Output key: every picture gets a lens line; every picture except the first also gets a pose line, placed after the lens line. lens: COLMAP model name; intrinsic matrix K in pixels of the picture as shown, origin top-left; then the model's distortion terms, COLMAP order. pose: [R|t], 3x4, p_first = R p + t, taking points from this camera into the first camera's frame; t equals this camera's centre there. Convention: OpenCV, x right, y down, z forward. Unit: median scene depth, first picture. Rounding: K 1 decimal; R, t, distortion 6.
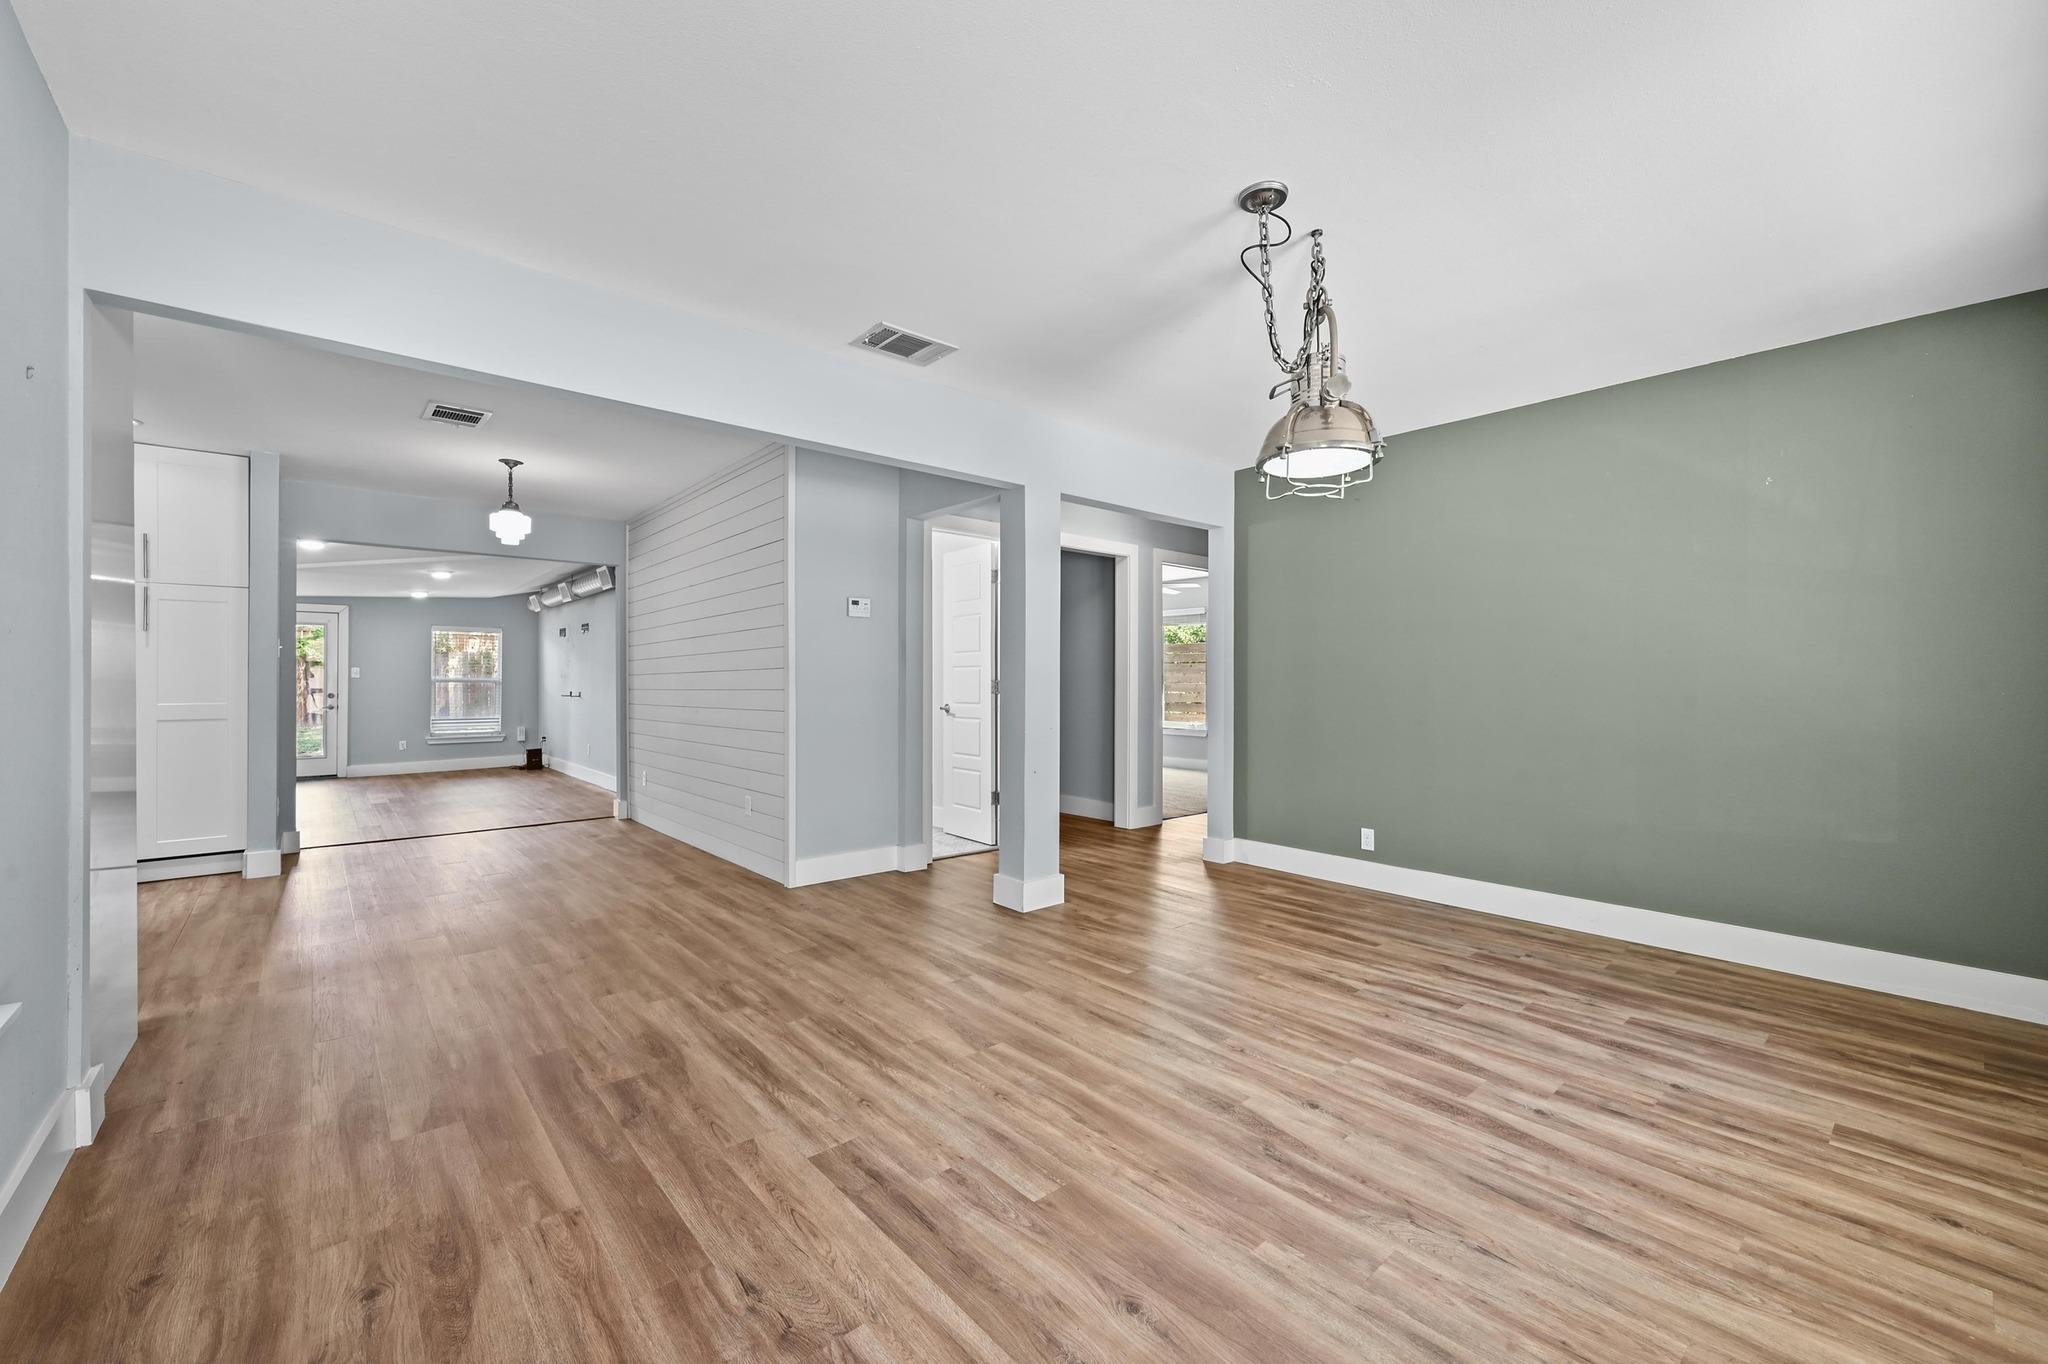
lens RADIAL K [[808.9, 0, 1025.5], [0, 808.9, 693.8], [0, 0, 1]] dist [-0.002631, -0.000119]
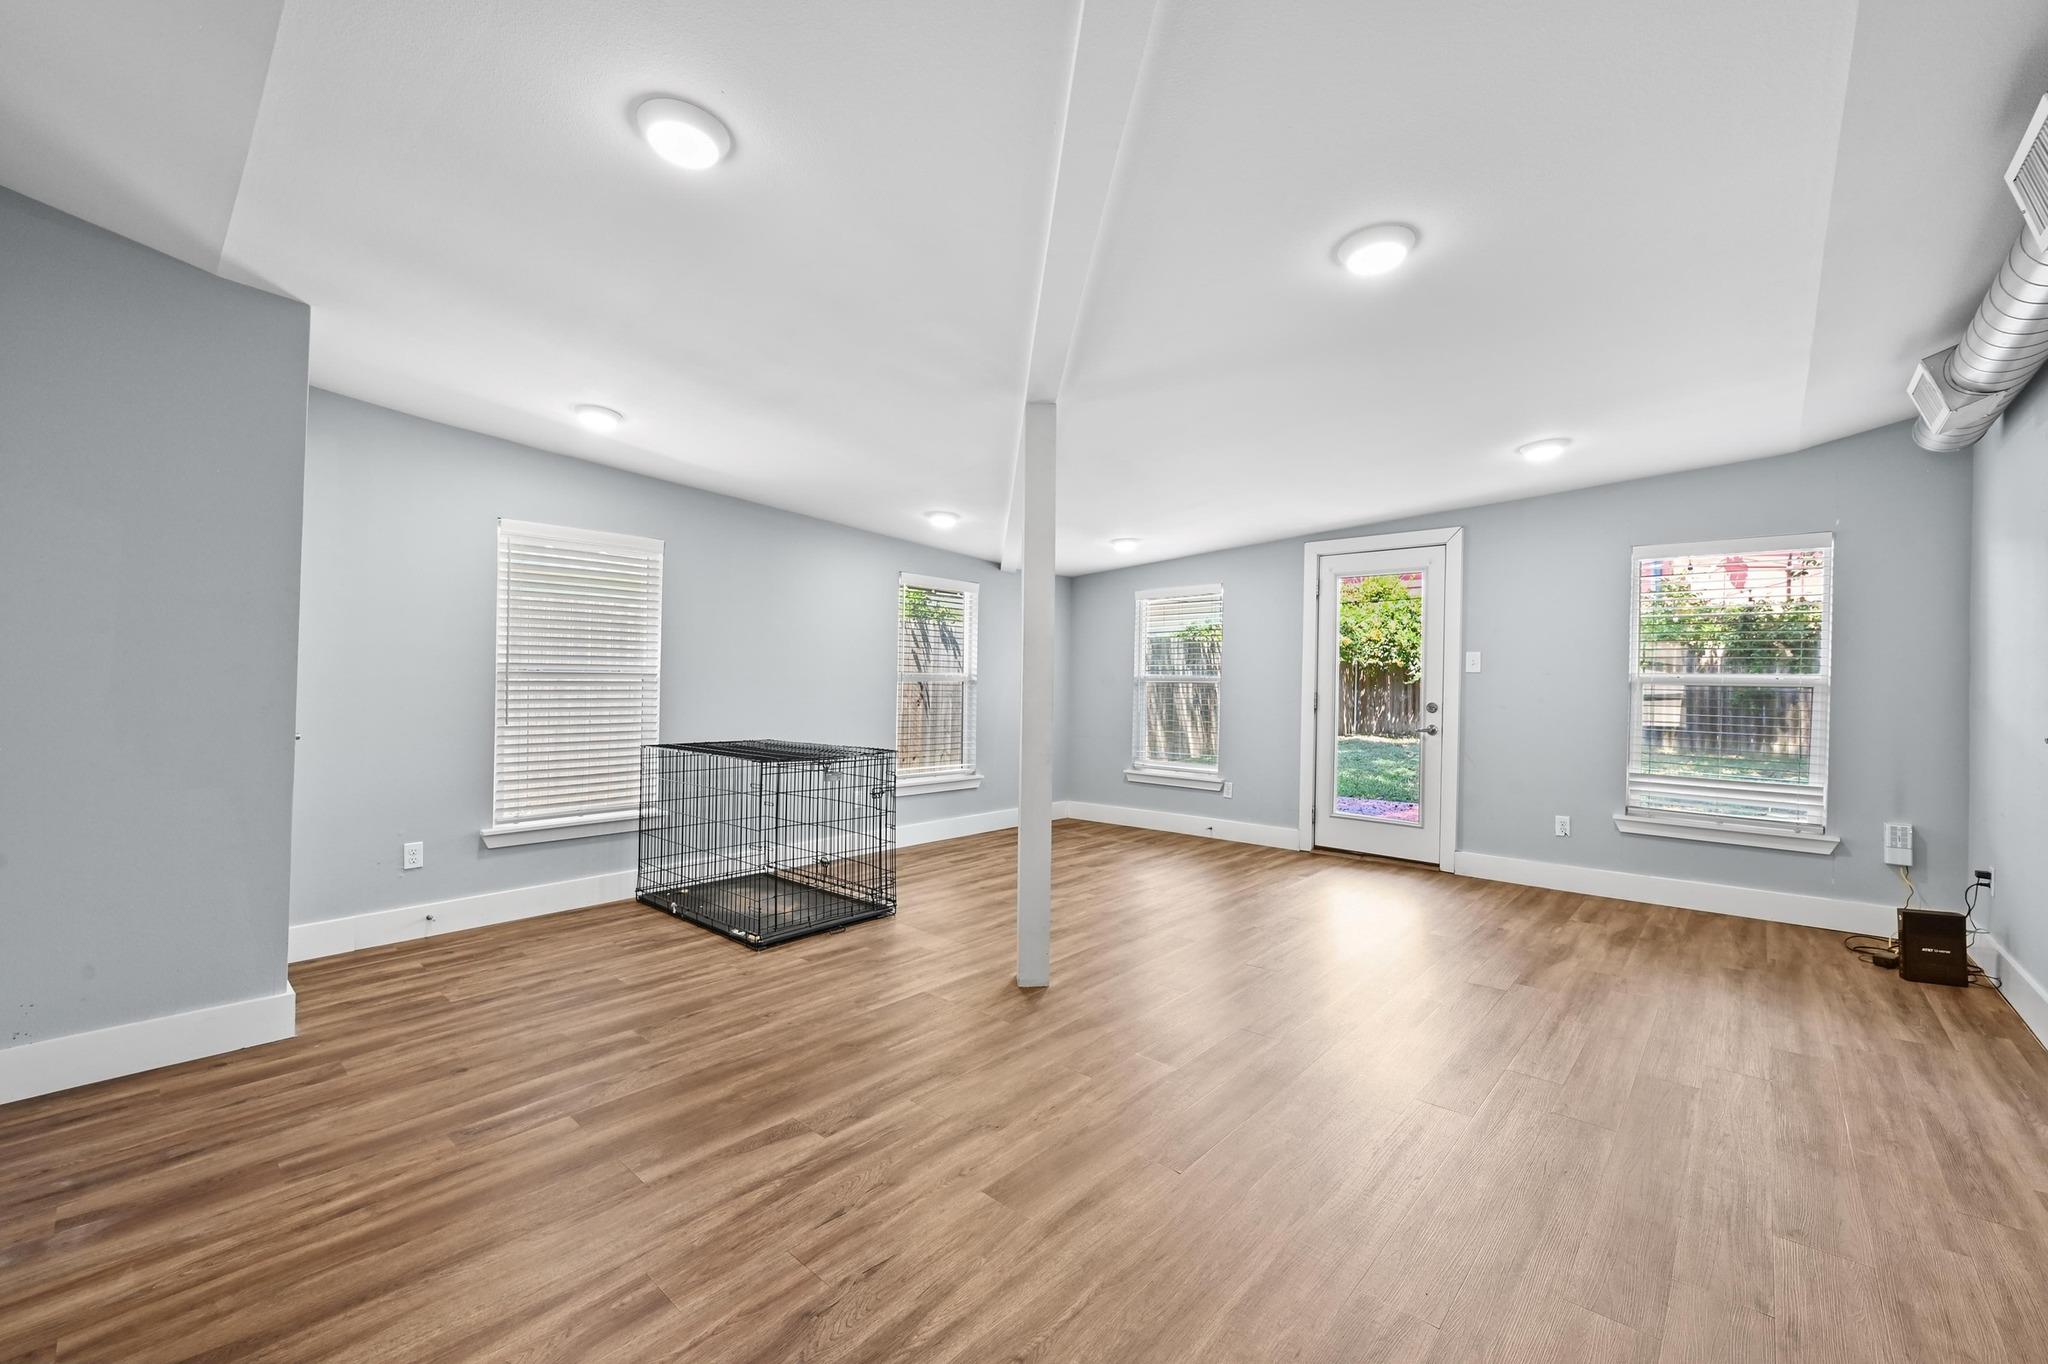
lens RADIAL K [[830.8, 0, 1040.7], [0, 830.8, 667.1], [0, 0, 1]] dist [0.022193, -0.000068]
pose [[0.139631, -0.015615, -0.990080, -0.354660], [-0.030554, 0.999332, -0.020070, -0.004715], [0.989732, 0.033053, 0.139061, 0.650253]]
